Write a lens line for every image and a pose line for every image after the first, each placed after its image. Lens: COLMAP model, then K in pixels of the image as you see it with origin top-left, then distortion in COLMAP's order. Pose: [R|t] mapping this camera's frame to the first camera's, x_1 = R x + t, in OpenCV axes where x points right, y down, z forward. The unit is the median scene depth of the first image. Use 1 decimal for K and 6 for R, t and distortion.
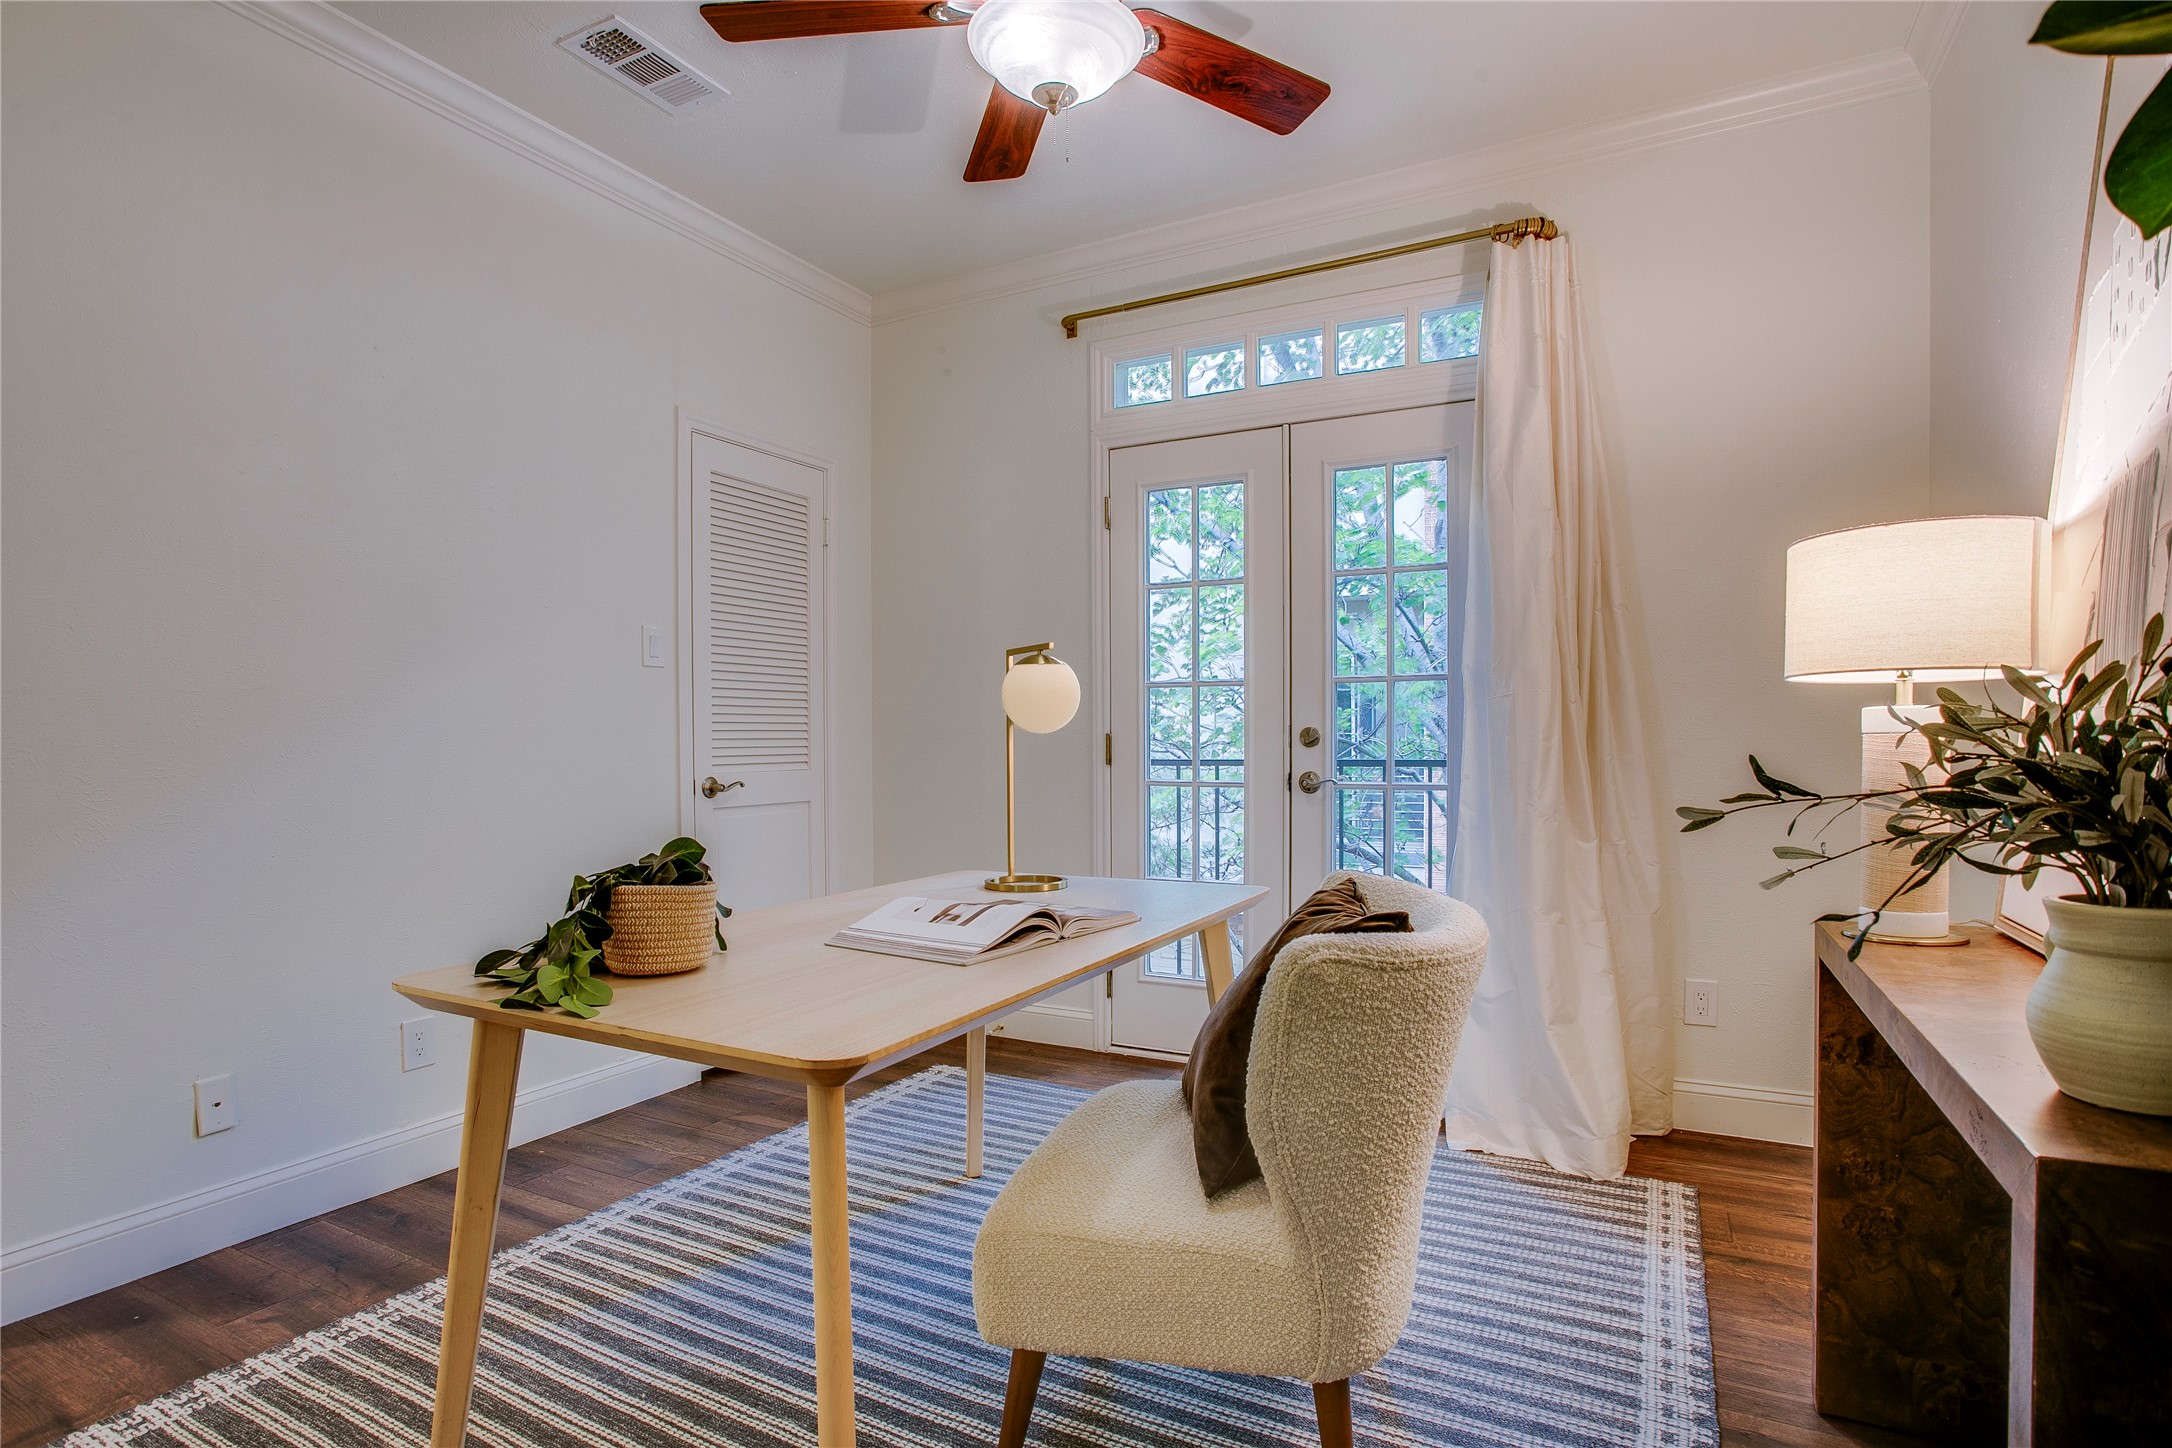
lens RADIAL K [[1066.4, 0, 1089.4], [0, 1066.4, 772.2], [0, 0, 1]] dist [-0.056031, 0.024802]
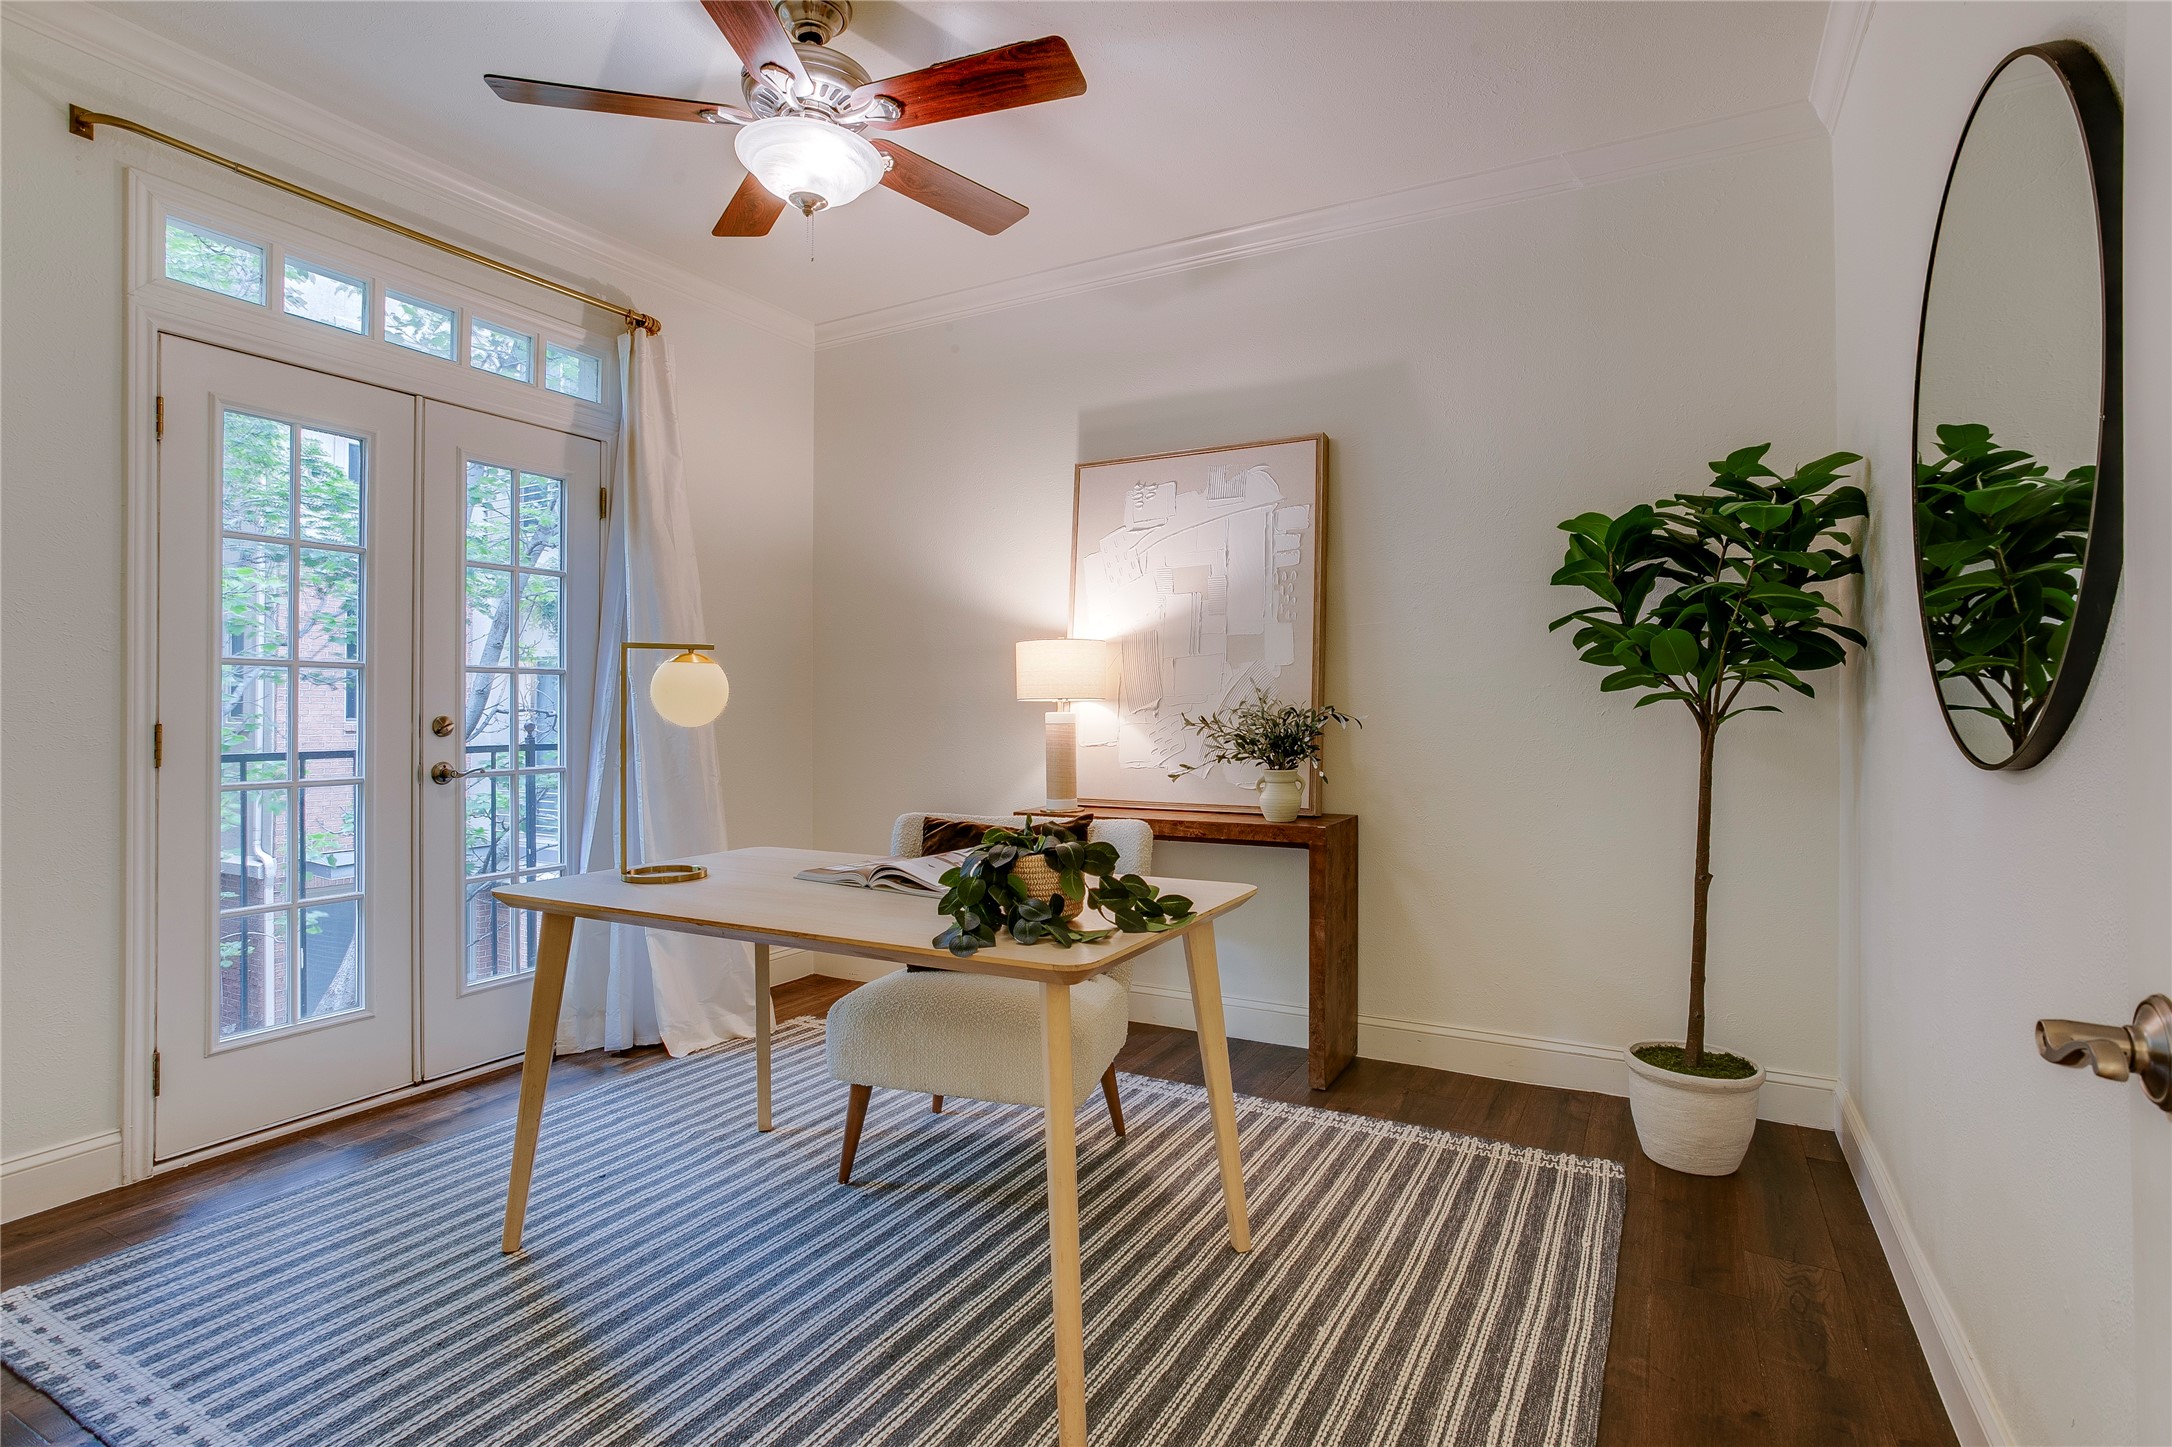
lens RADIAL K [[1034.1, 0, 1086.0], [0, 1034.1, 723.5], [0, 0, 1]] dist [-0.052389, 0.022202]
pose [[0.046332, -0.008971, 0.998886, -0.682227], [0.038651, 0.999227, 0.007181, -0.019950], [-0.998178, 0.038275, 0.046643, 0.374500]]
